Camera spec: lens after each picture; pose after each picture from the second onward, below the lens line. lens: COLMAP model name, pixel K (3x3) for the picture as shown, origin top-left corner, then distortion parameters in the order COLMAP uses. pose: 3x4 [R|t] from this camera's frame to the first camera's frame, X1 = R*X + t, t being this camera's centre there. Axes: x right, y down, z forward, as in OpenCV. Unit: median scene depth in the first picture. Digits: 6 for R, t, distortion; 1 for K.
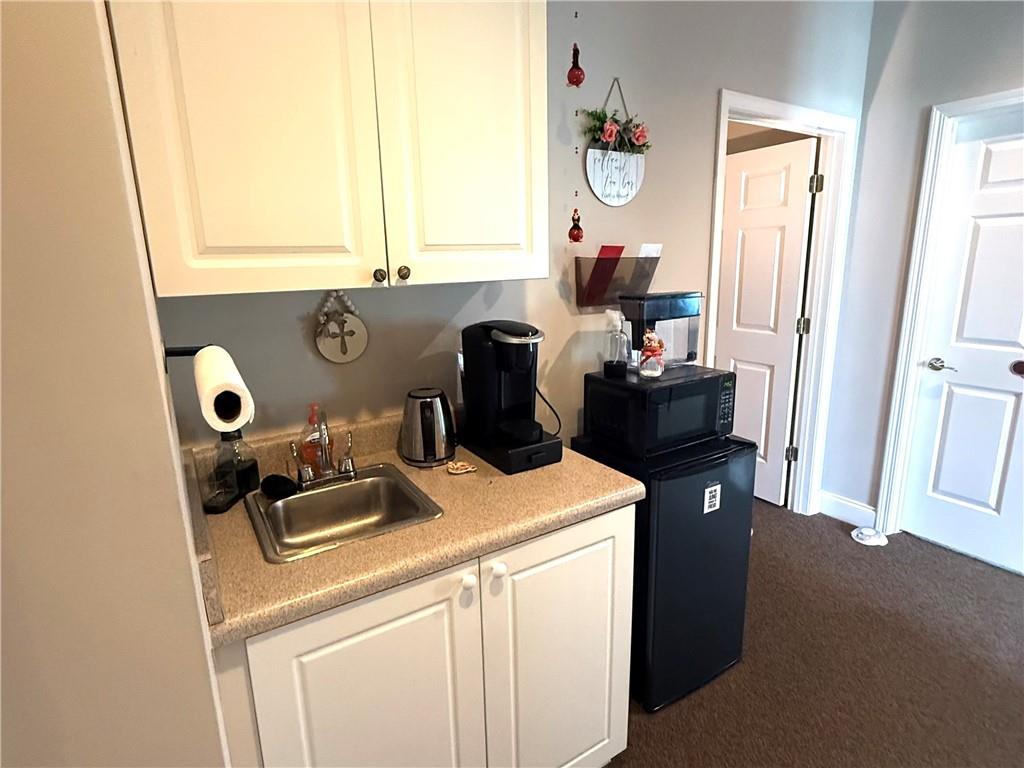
lens RADIAL K [[541.2, 0, 511.6], [0, 541.2, 382.0], [0, 0, 1]] dist [0.000674, 0.001178]
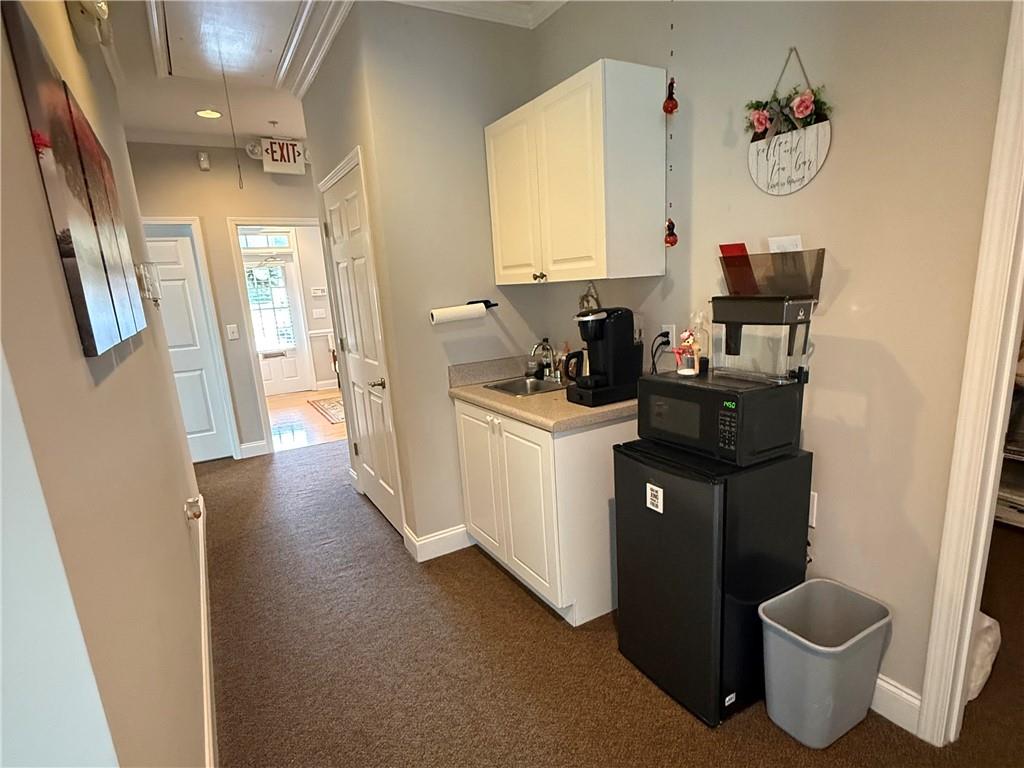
lens RADIAL K [[541.2, 0, 513.9], [0, 541.2, 390.7], [0, 0, 1]] dist [0.000674, 0.001178]
pose [[-0.034197, 0.227735, -0.973123, 1.322481], [-0.152588, 0.961087, 0.230280, -0.173485], [0.987698, 0.156361, 0.001883, 0.698853]]
